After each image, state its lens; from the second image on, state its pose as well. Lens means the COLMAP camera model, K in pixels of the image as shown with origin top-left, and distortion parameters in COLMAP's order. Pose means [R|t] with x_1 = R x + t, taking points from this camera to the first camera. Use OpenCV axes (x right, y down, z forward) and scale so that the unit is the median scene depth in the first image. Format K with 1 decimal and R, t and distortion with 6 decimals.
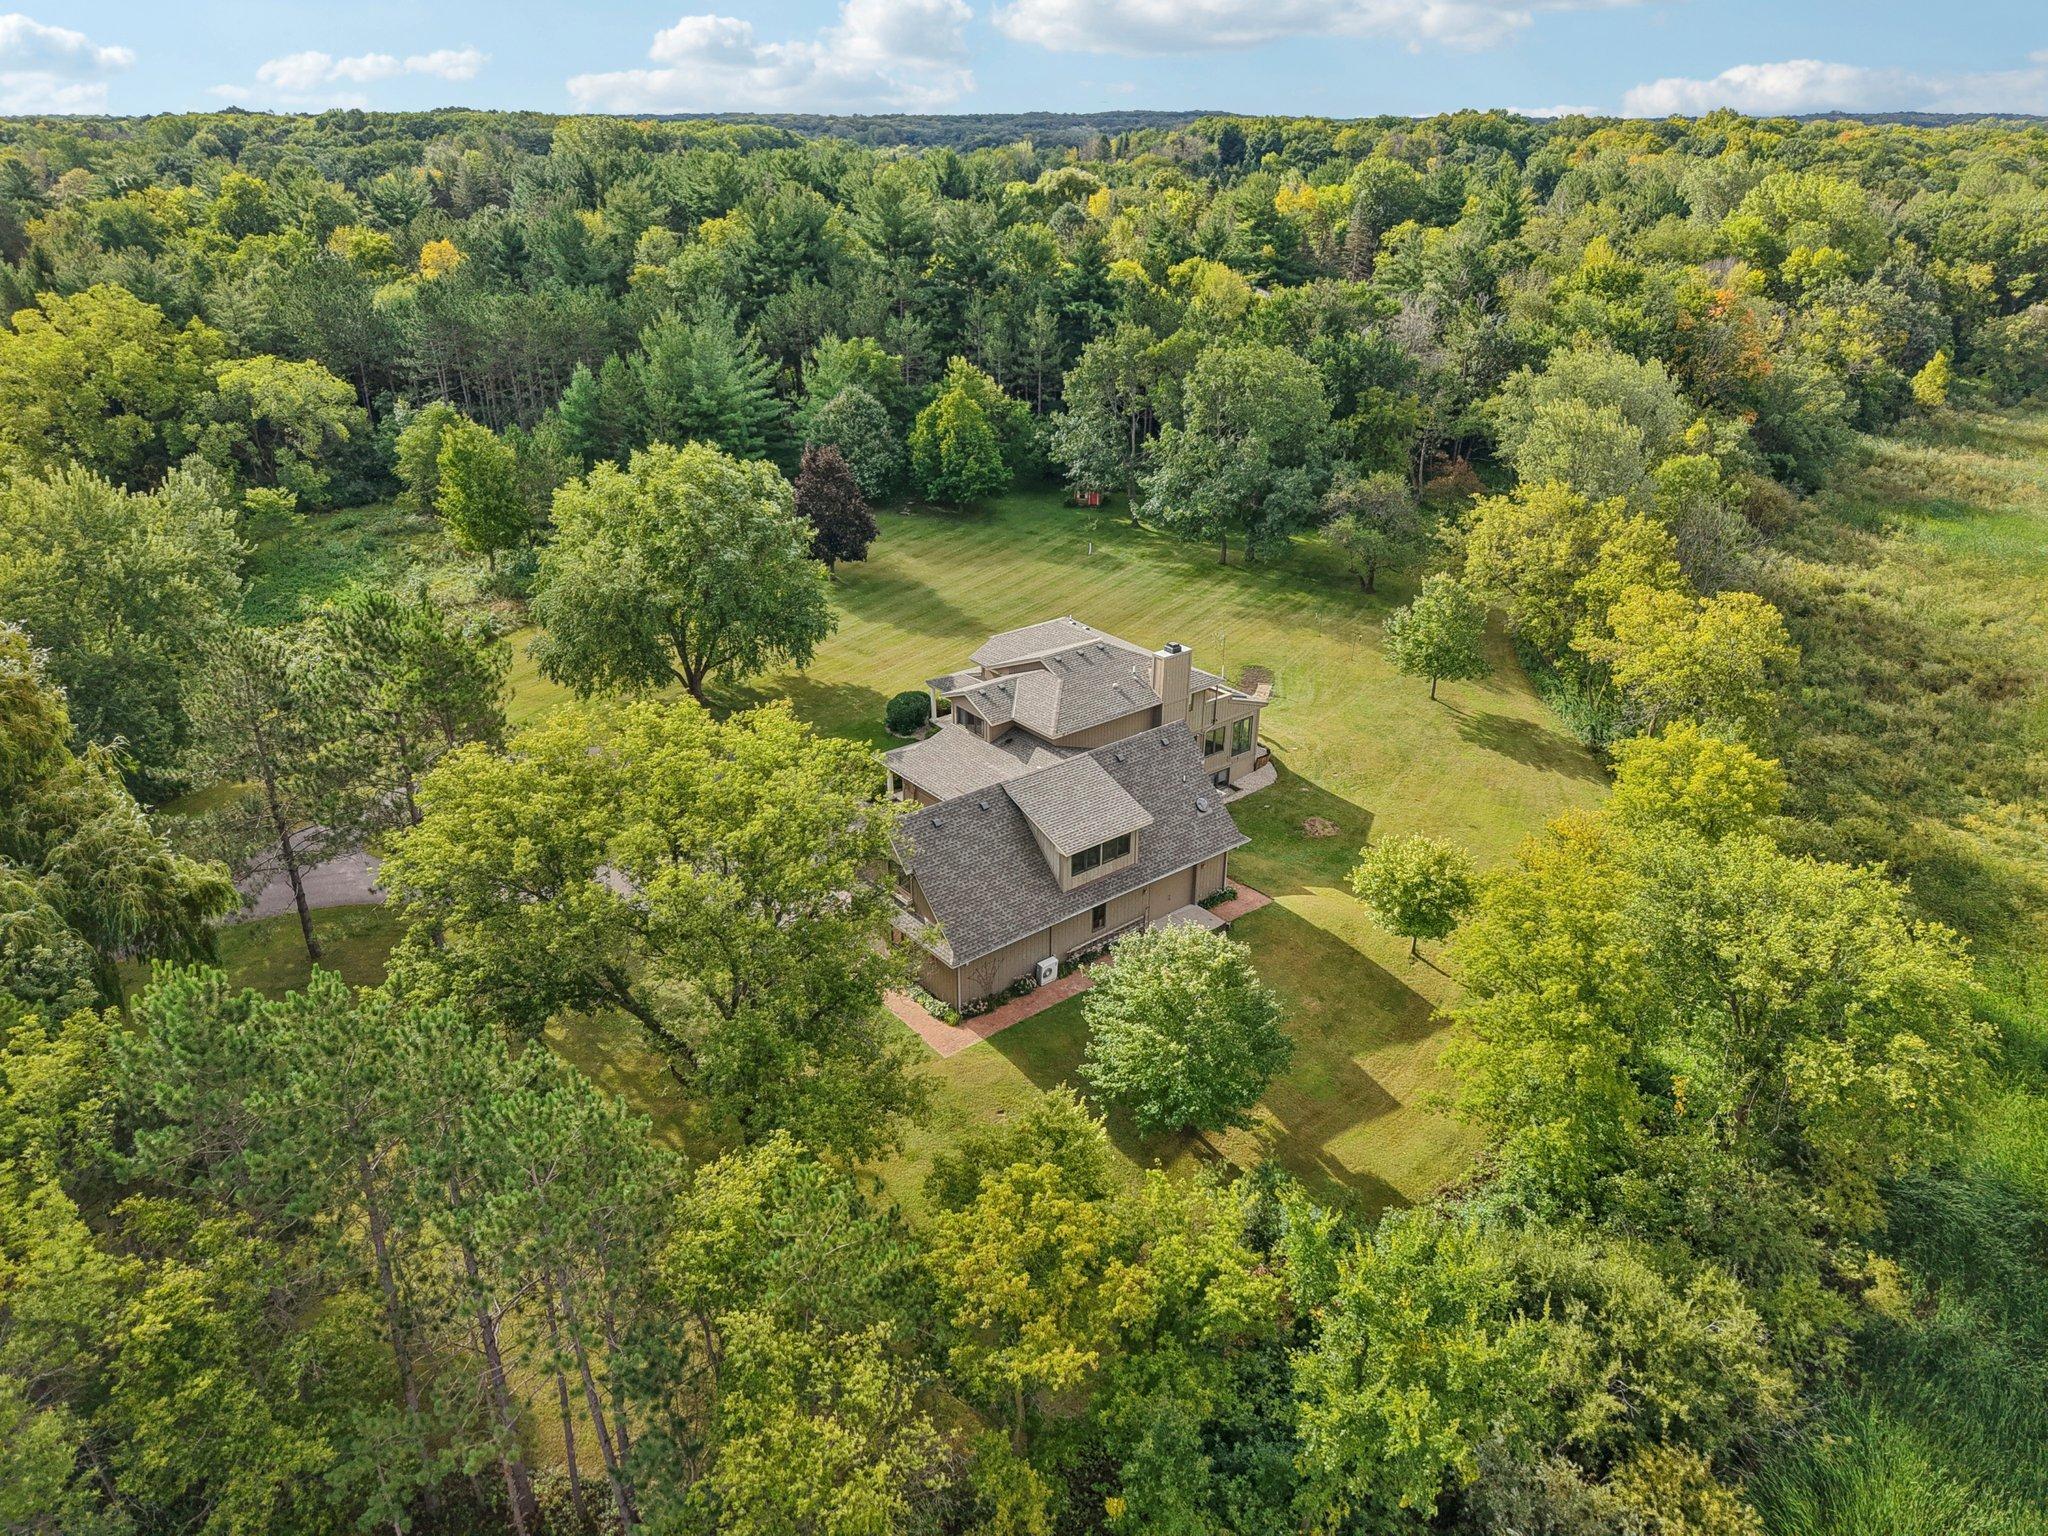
lens RADIAL K [[1391.2, 0, 1023.7], [0, 1391.2, 768.5], [0, 0, 1]] dist [0.009898, -0.003011]
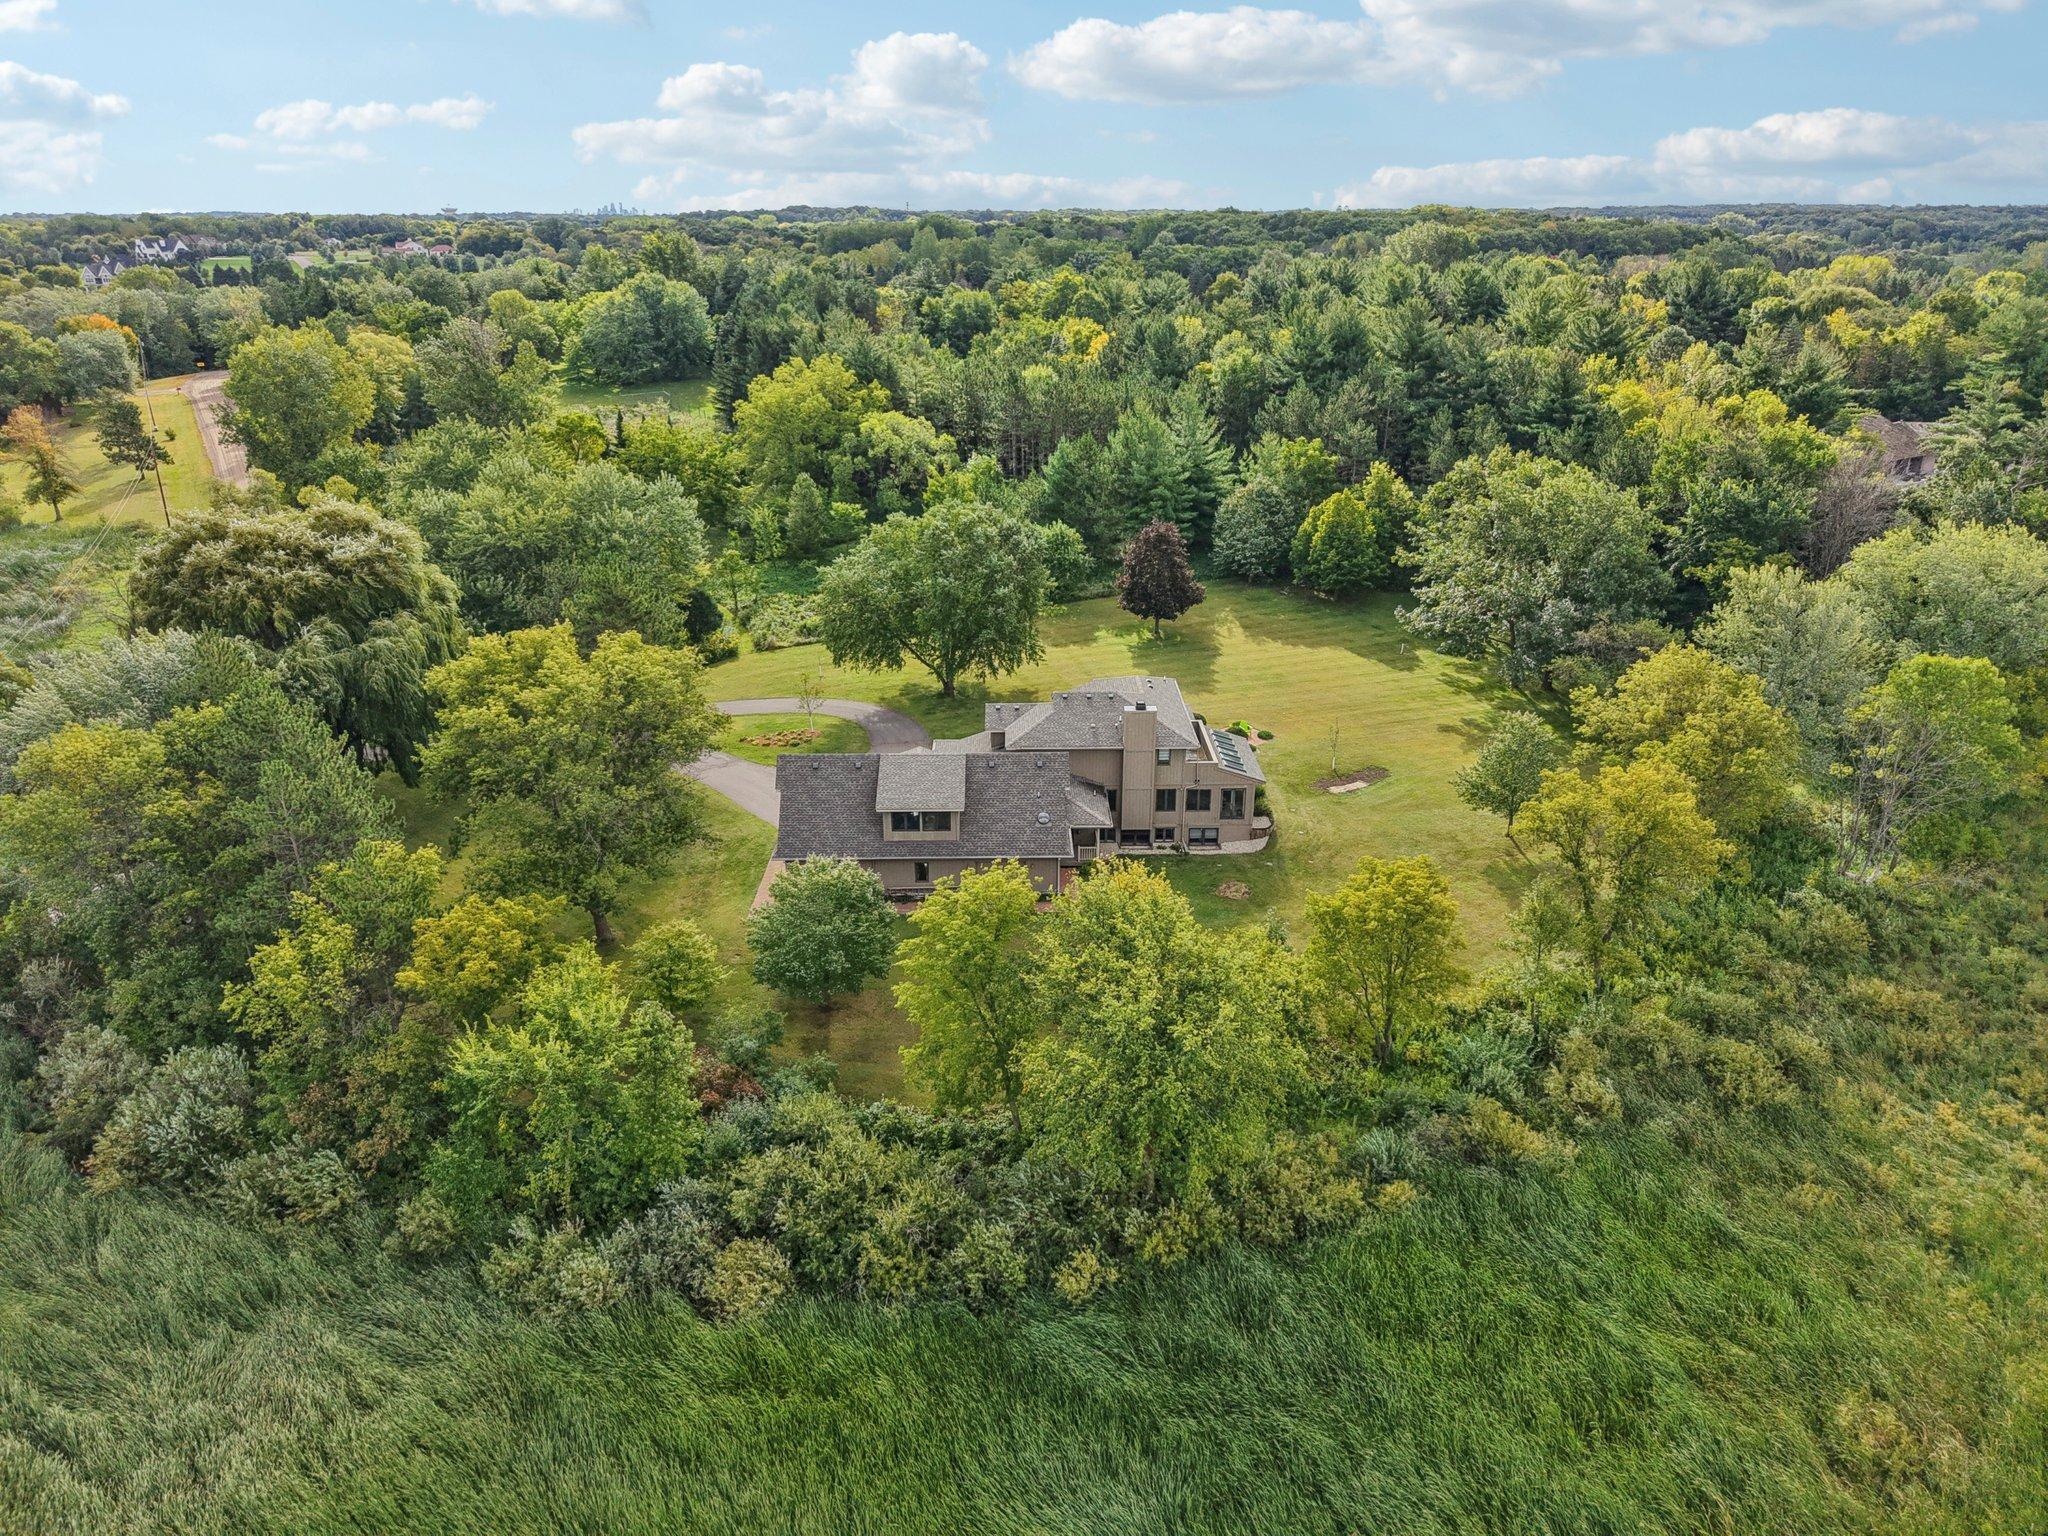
lens RADIAL K [[1391.2, 0, 1018.1], [0, 1391.2, 762.6], [0, 0, 1]] dist [0.009898, -0.003011]
pose [[0.793664, 0.223828, -0.565684, 0.500102], [-0.255916, 0.966417, 0.023335, -0.027670], [0.551910, 0.126248, 0.824292, -0.032840]]
